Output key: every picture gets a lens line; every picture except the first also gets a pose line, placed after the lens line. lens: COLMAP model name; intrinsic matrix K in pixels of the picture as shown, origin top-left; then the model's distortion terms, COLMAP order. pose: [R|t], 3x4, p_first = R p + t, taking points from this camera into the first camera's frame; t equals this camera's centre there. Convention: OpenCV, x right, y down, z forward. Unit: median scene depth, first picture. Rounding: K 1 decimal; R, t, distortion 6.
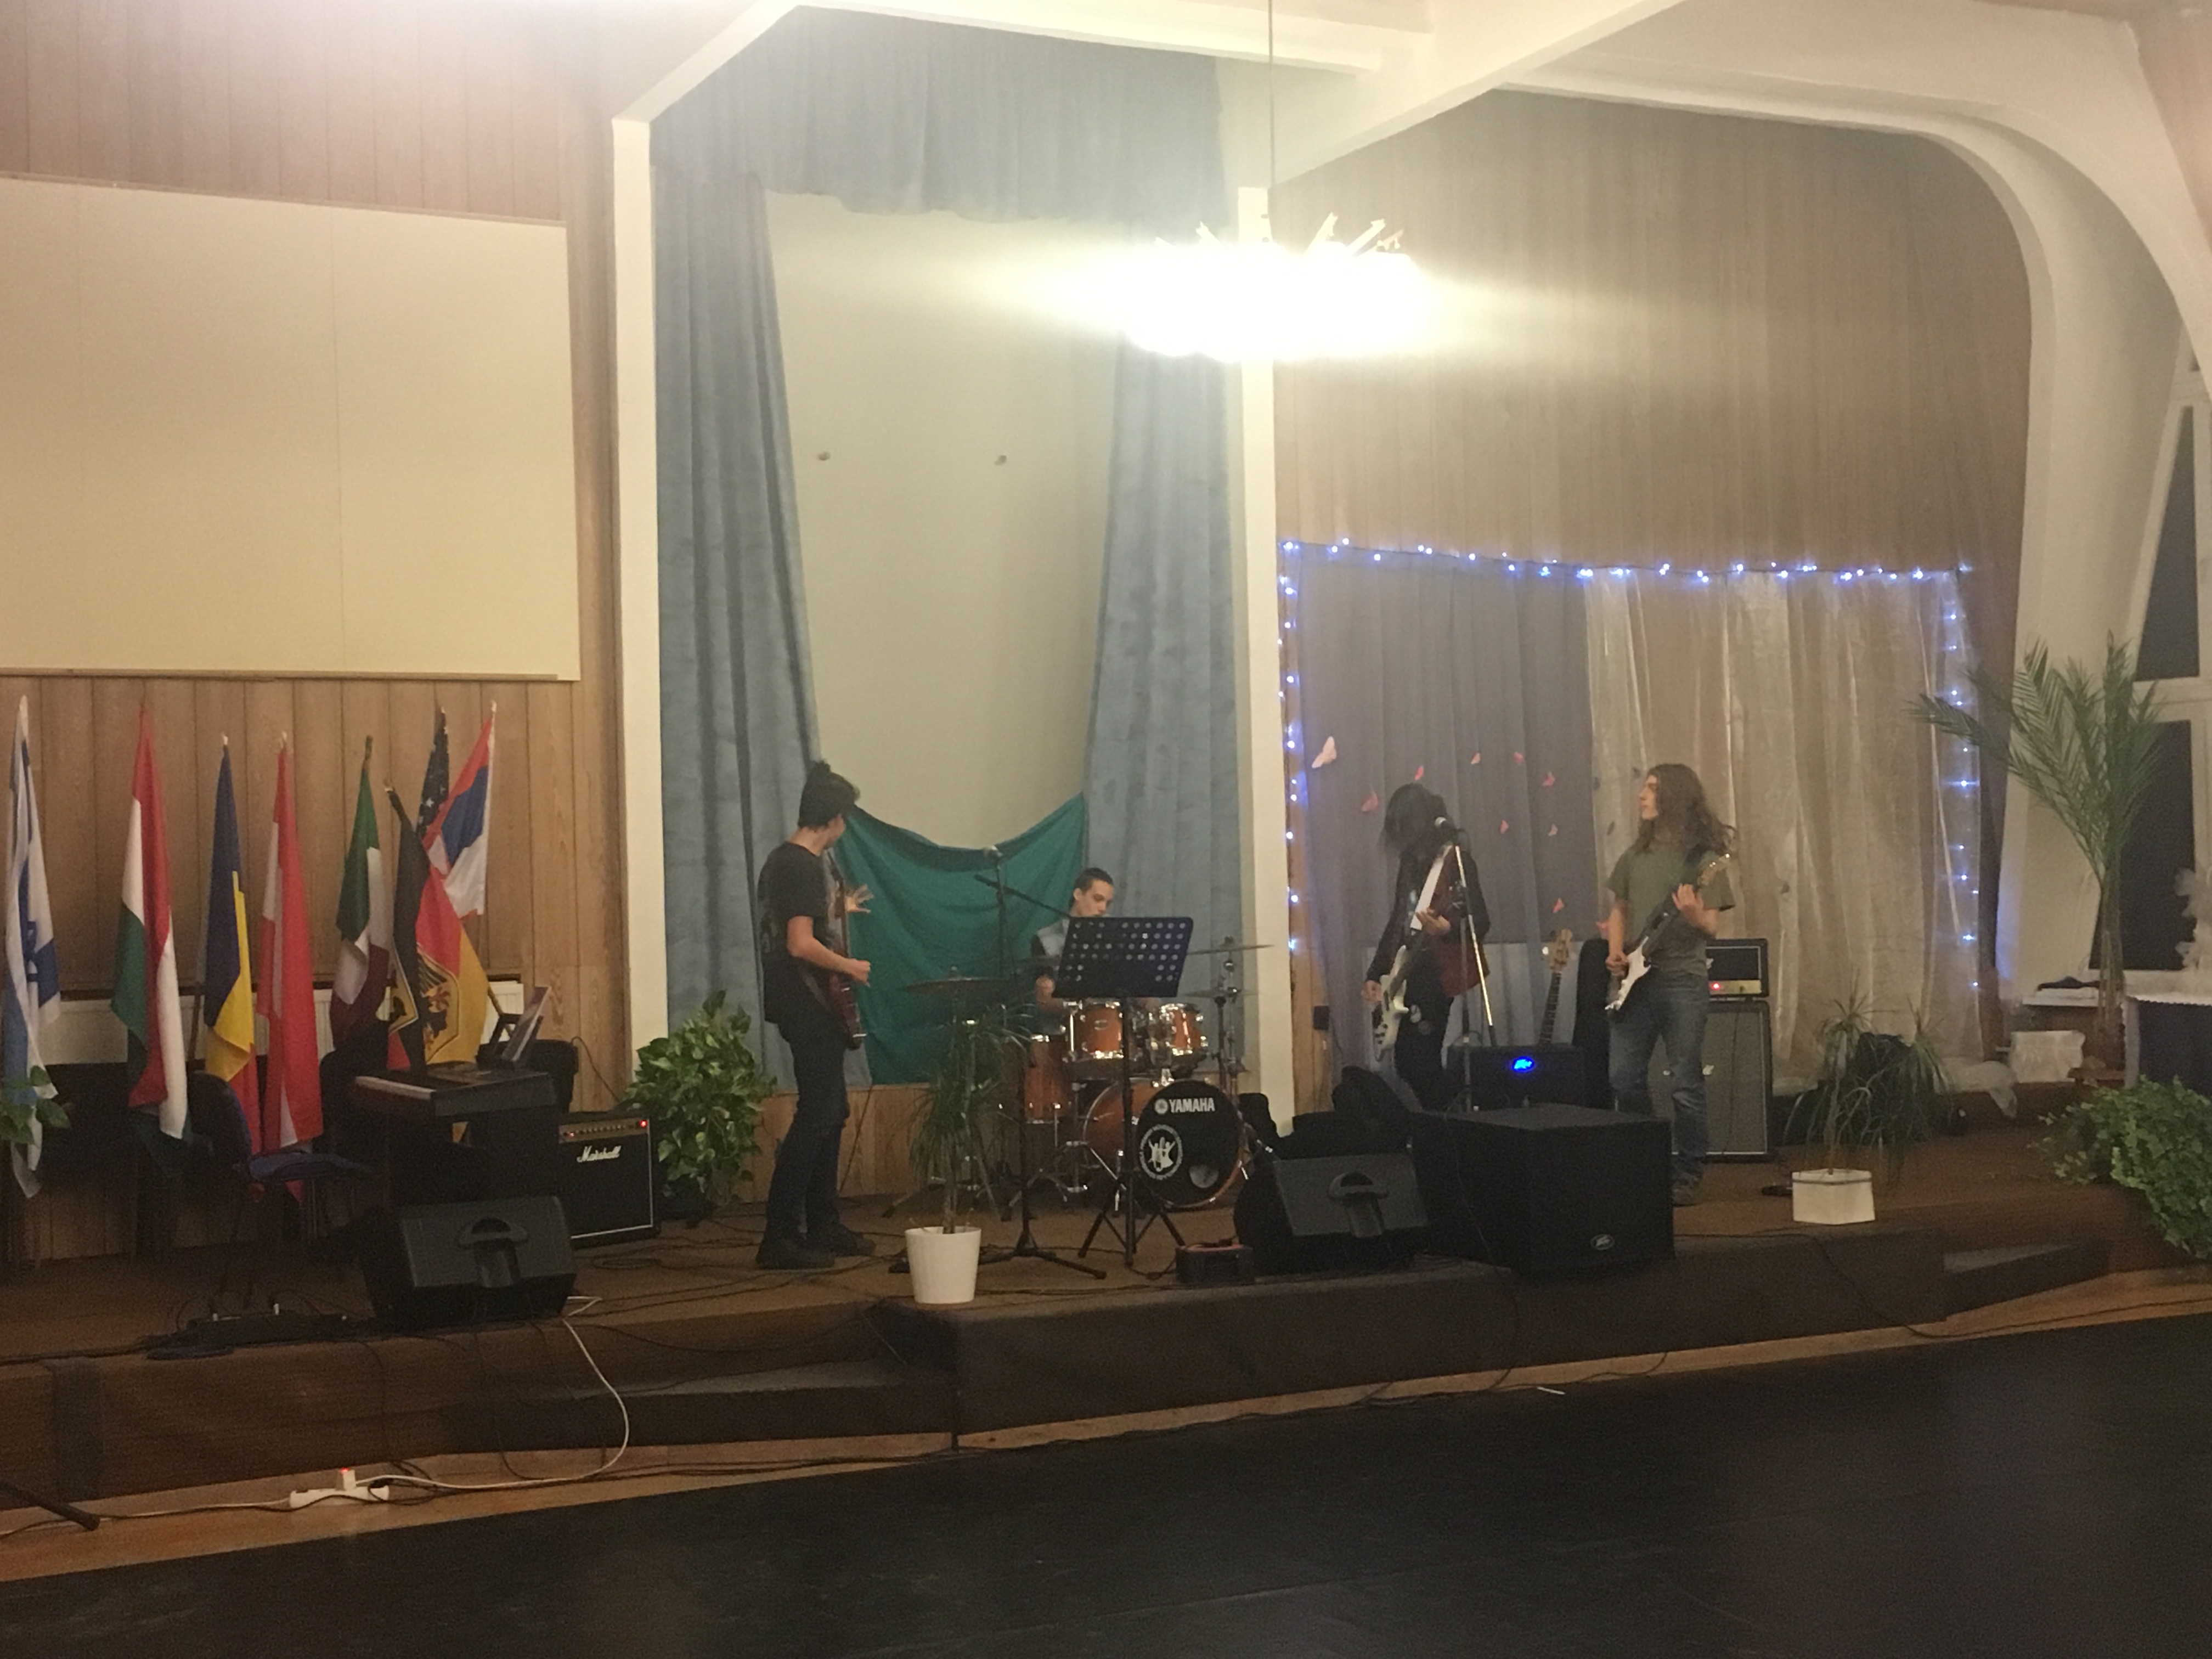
lens RADIAL K [[2875.3, 0, 1106.0], [0, 2875.3, 829.5], [0, 0, 1]] dist [0.054754, 0.008896]
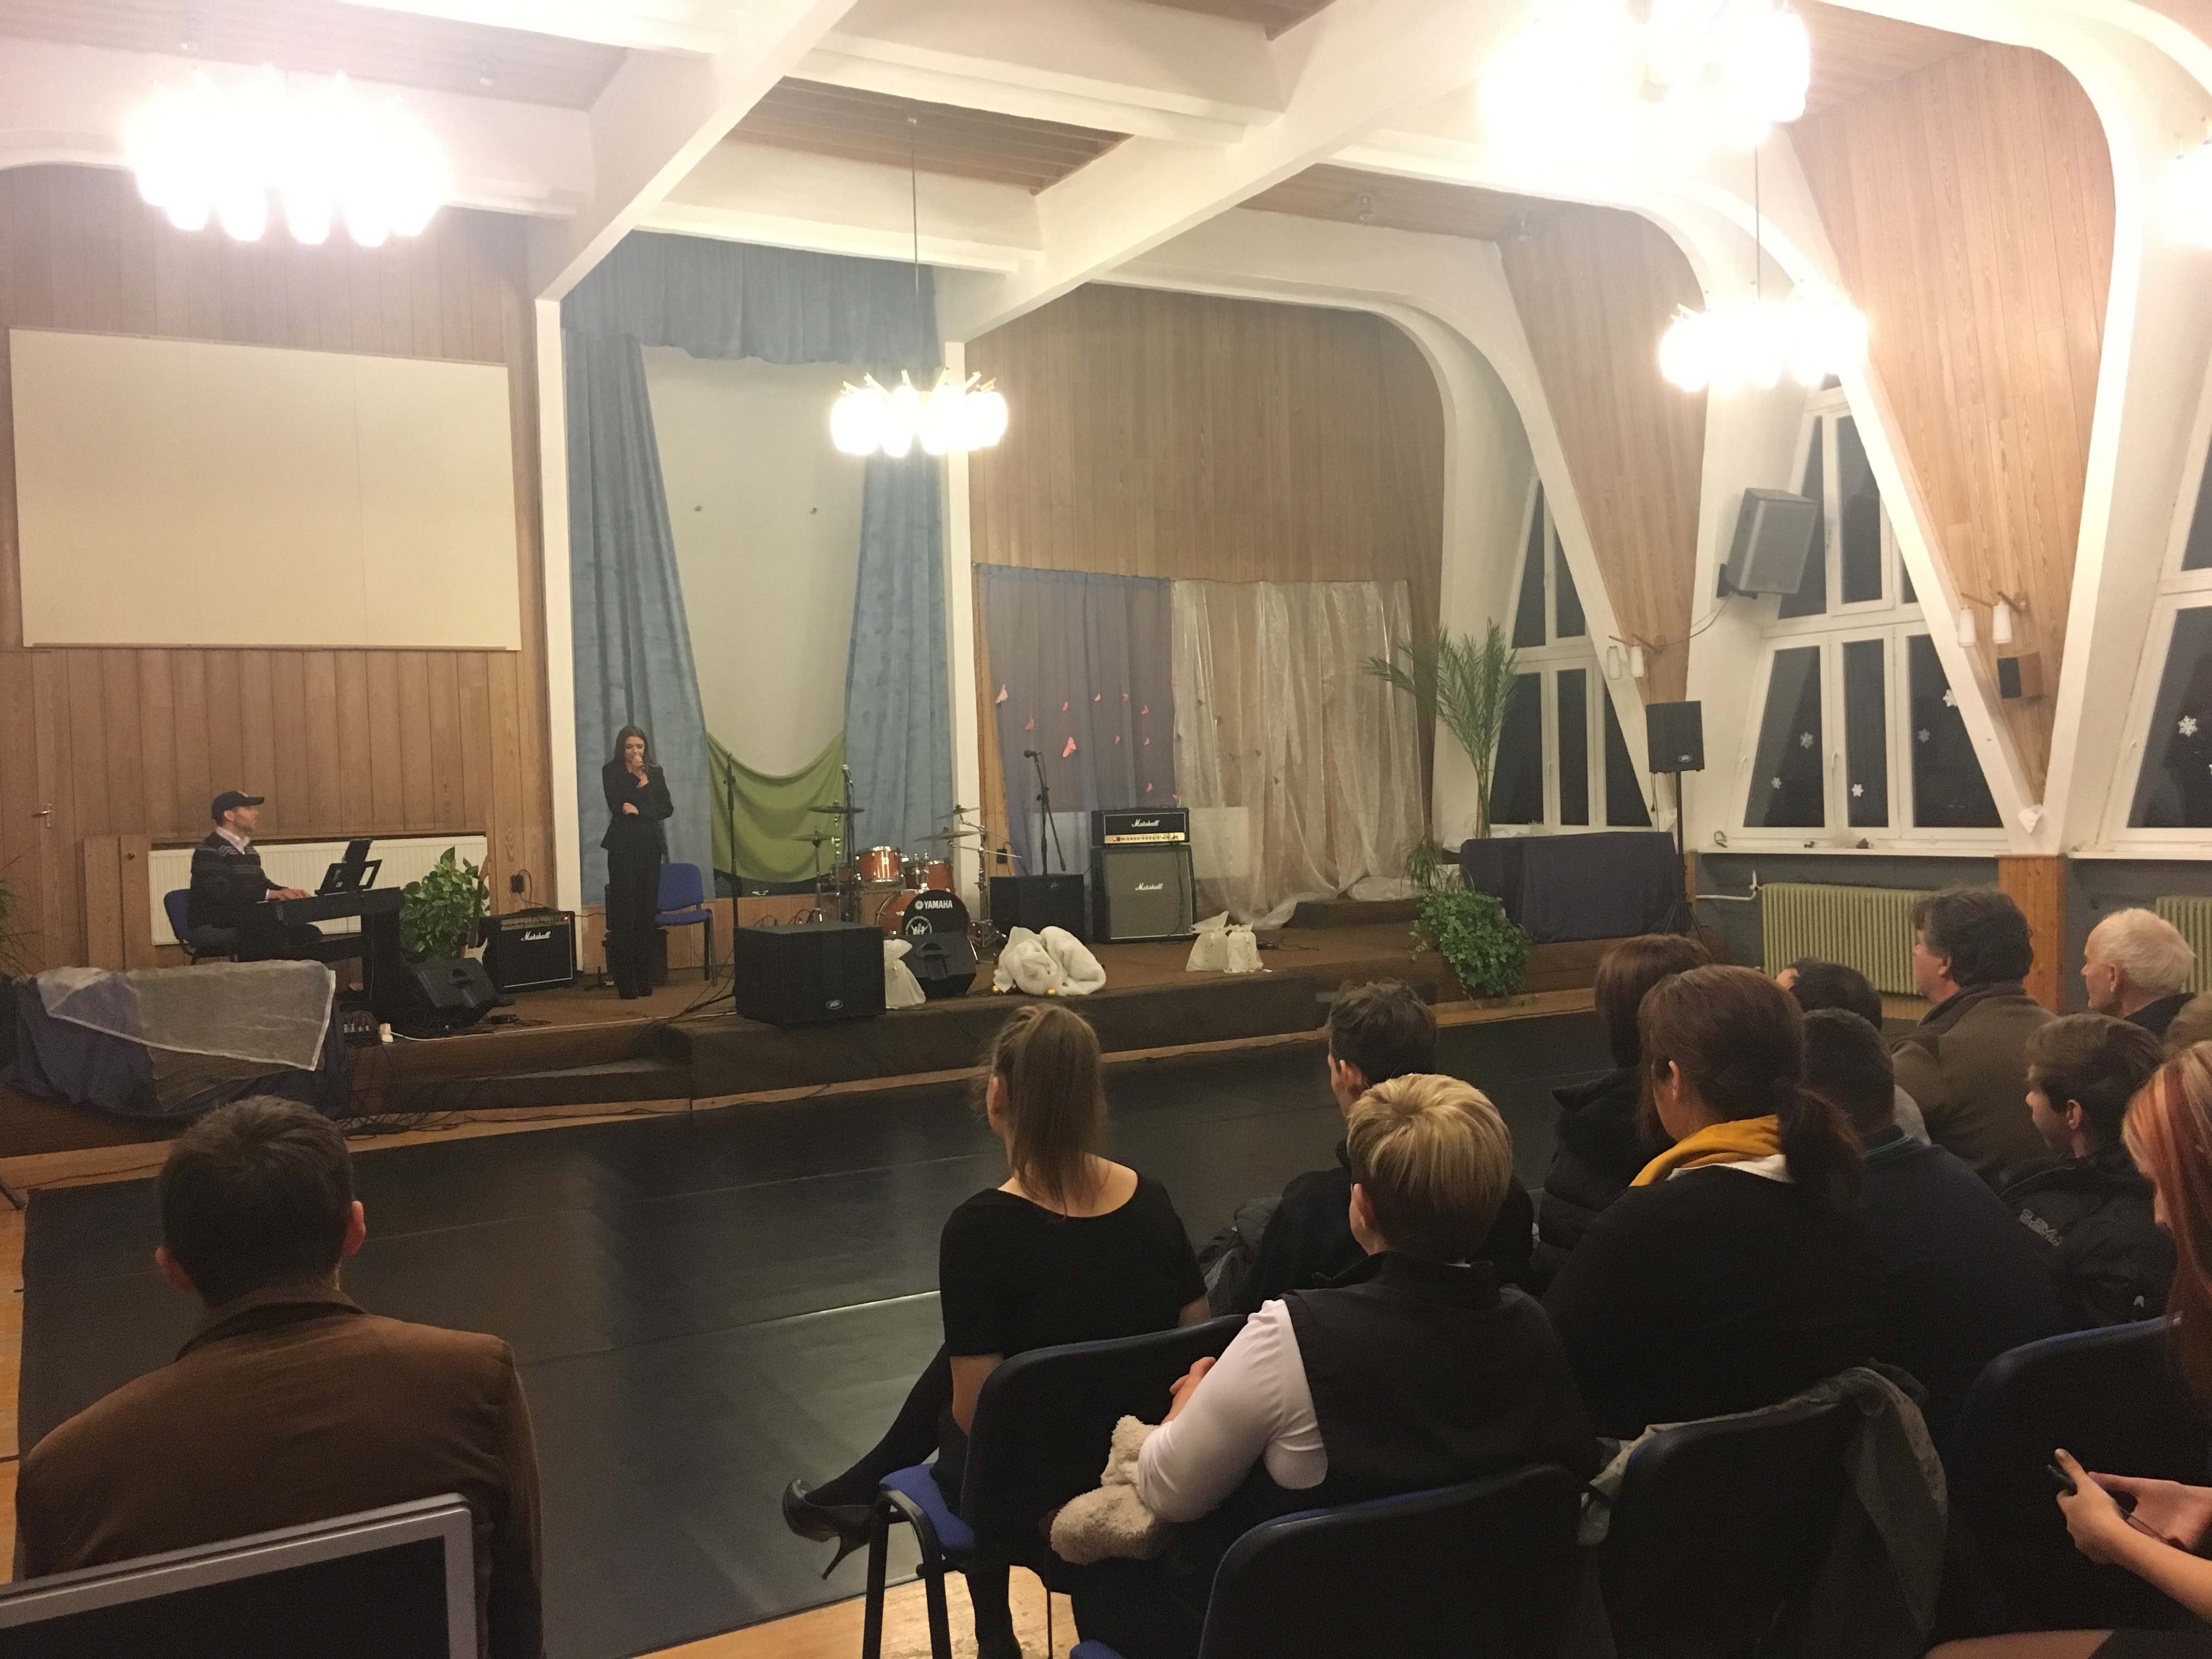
lens RADIAL K [[1870.1, 0, 1106.0], [0, 1870.1, 829.5], [0, 0, 1]] dist [0.070830, -0.103541]
pose [[0.999272, -0.004794, 0.037858, 0.103407], [0.002920, 0.998775, 0.049394, -0.002361], [-0.038049, -0.049247, 0.998062, -0.073045]]
